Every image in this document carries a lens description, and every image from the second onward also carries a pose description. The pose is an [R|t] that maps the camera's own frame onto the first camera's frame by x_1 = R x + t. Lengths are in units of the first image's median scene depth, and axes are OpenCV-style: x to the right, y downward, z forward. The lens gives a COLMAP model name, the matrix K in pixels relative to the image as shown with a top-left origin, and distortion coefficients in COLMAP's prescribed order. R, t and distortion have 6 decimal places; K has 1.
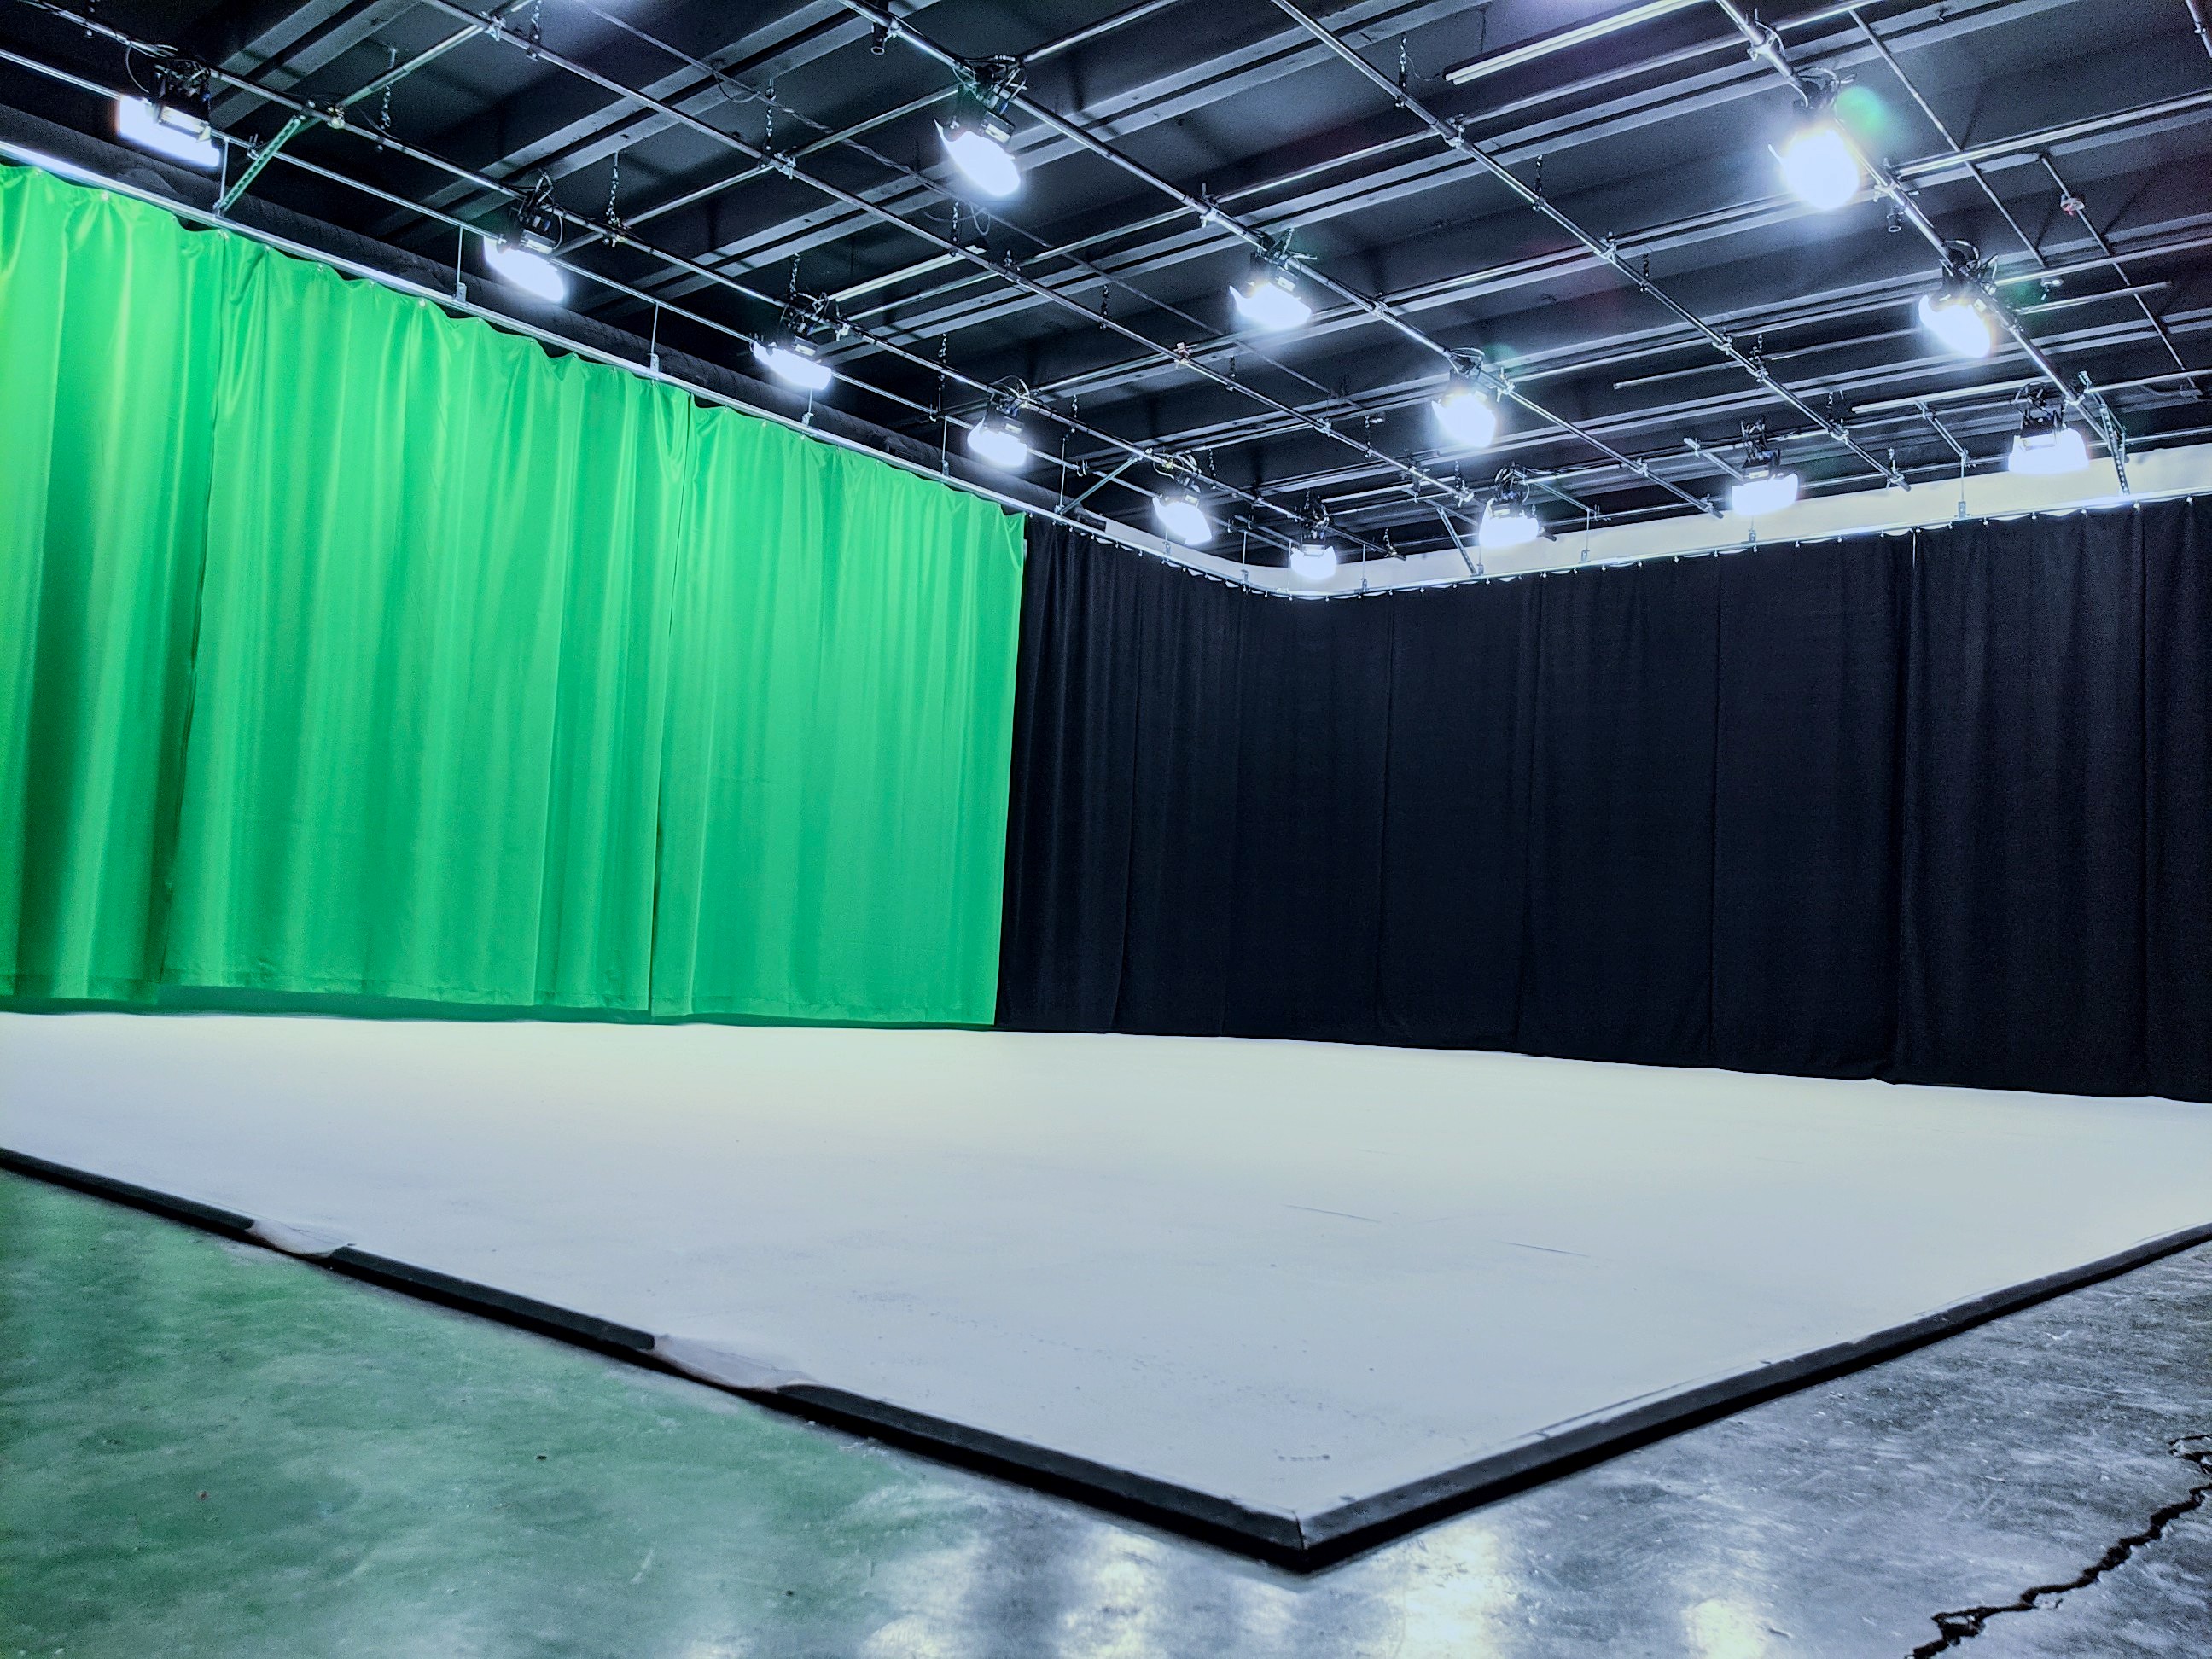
lens RADIAL K [[1867.2, 0, 1106.0], [0, 1867.2, 829.5], [0, 0, 1]] dist [-0.004427, -0.000917]
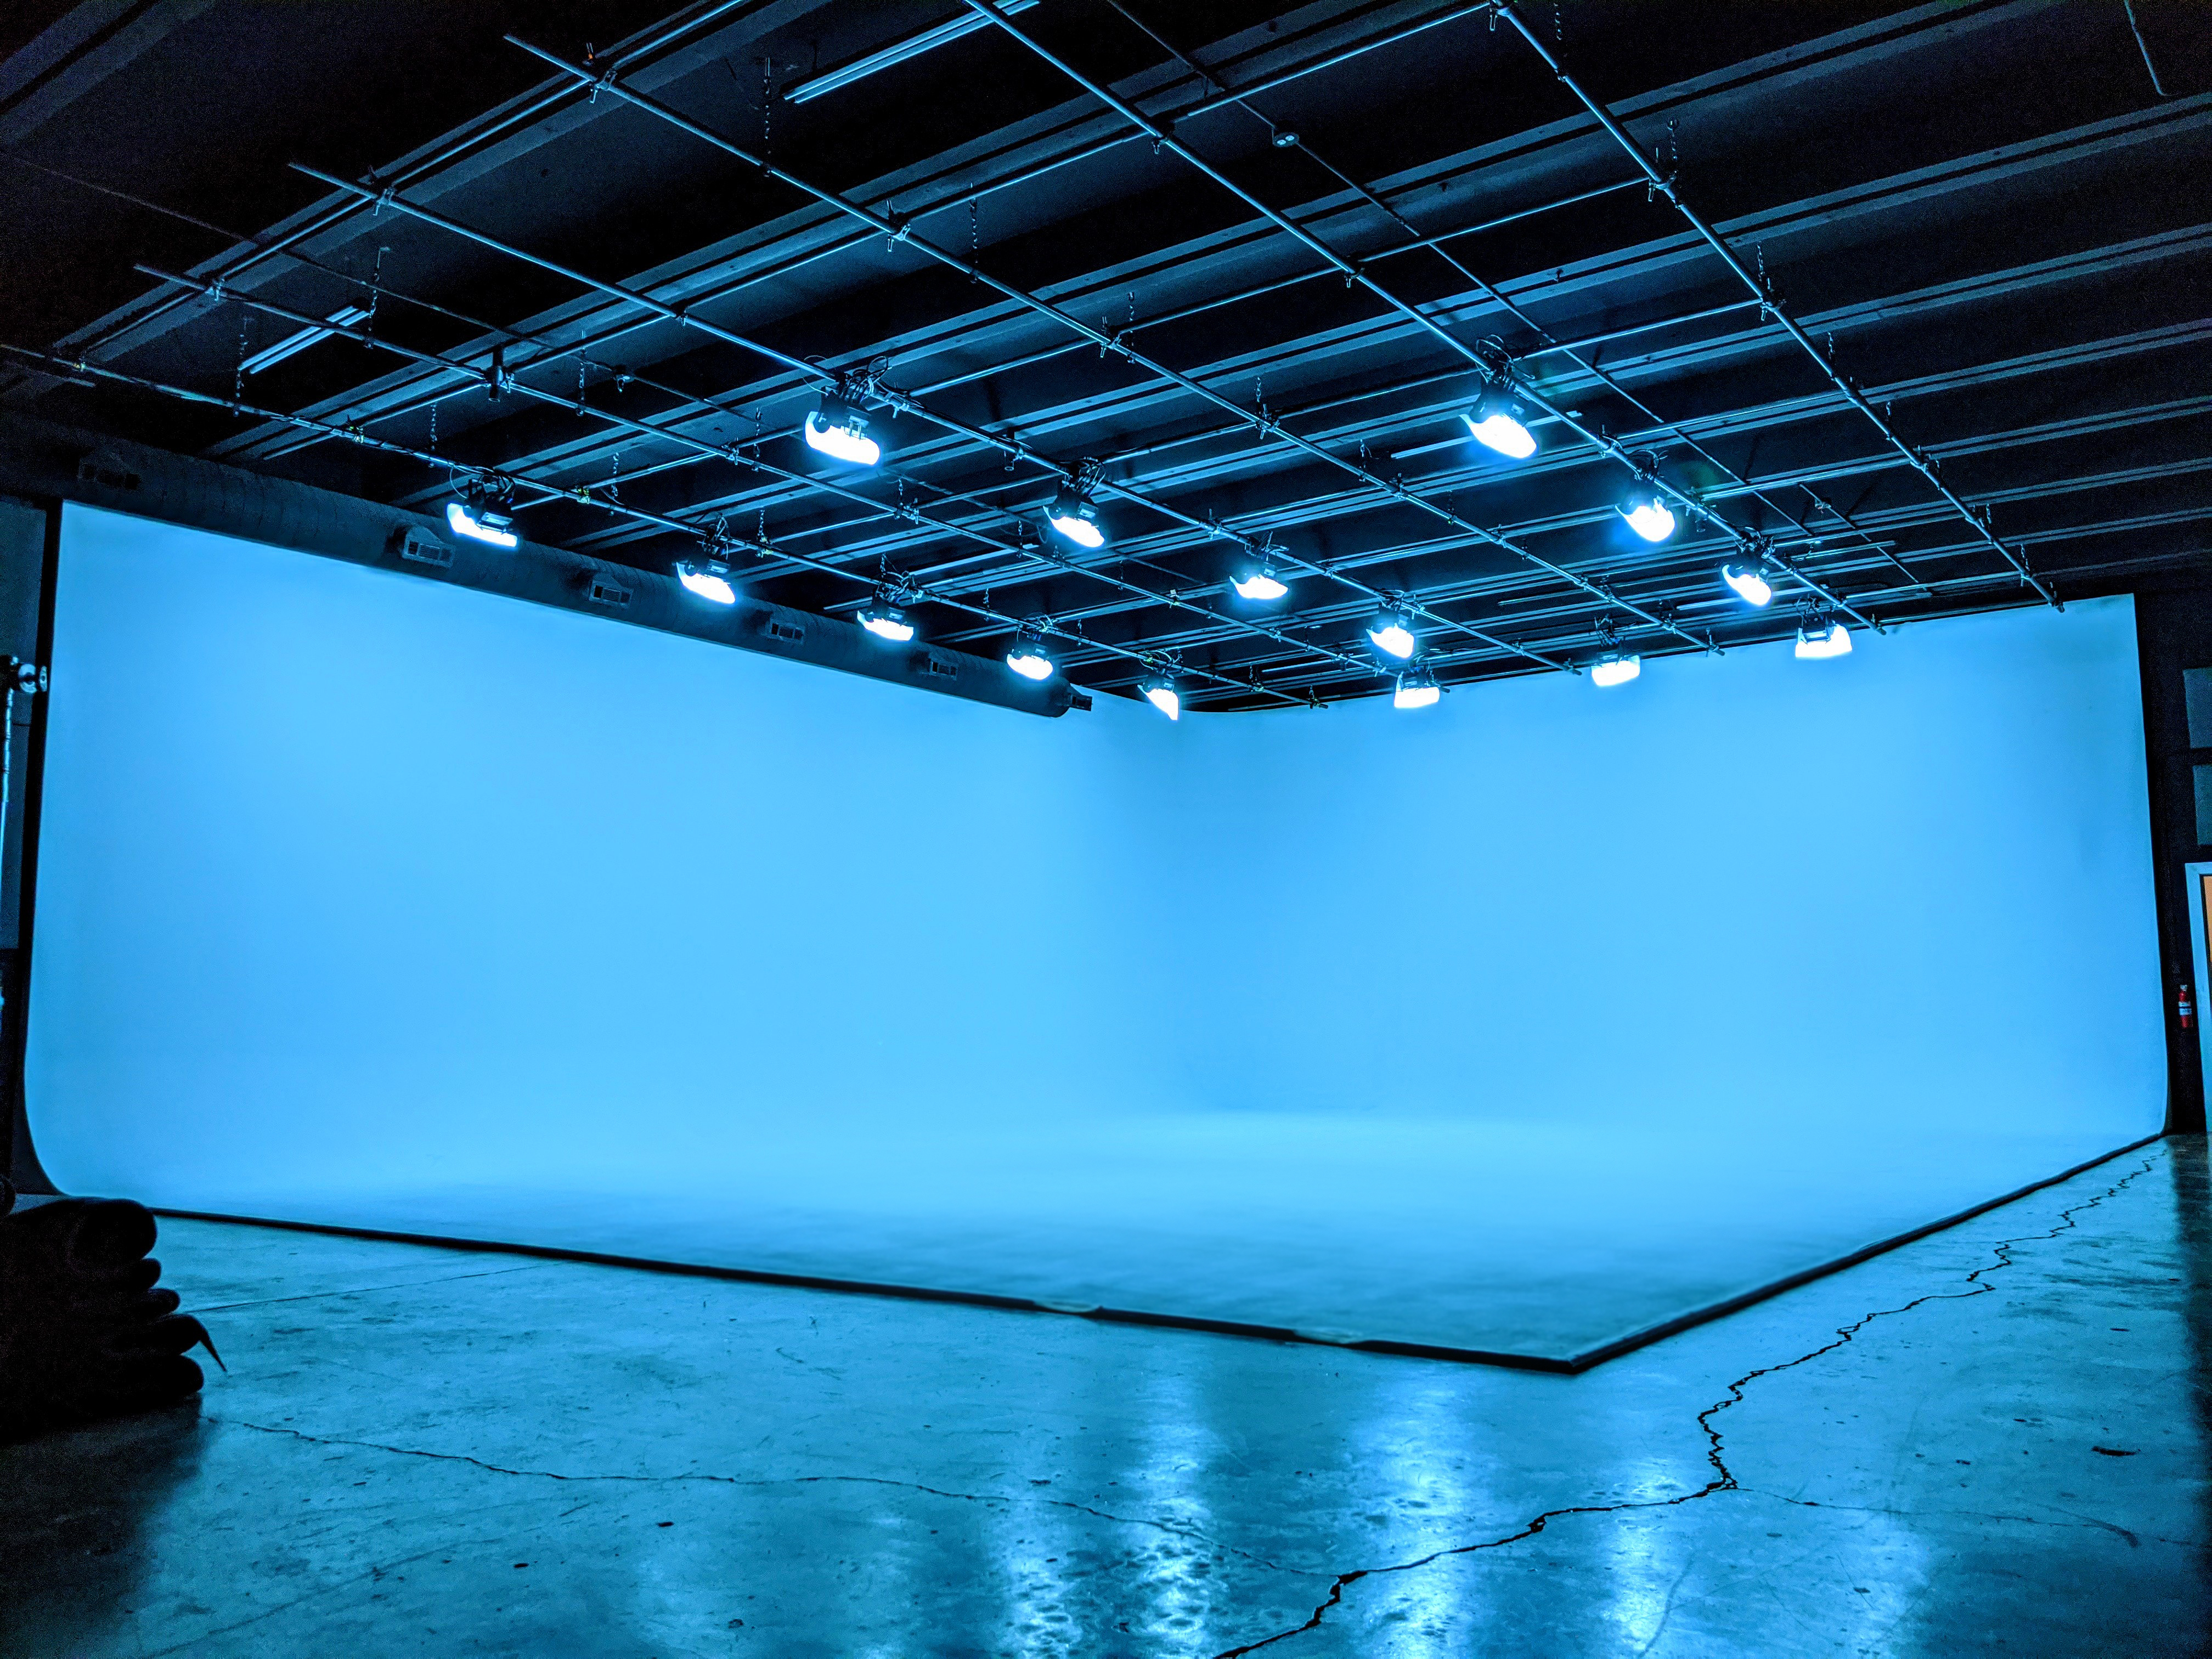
lens RADIAL K [[1745.1, 0, 1106.0], [0, 1745.1, 829.5], [0, 0, 1]] dist [0.046030, -0.000463]
pose [[0.996483, -0.058800, 0.059707, -0.111391], [0.060726, 0.997674, -0.030966, -0.068463], [-0.057747, 0.034483, 0.997736, -0.274250]]
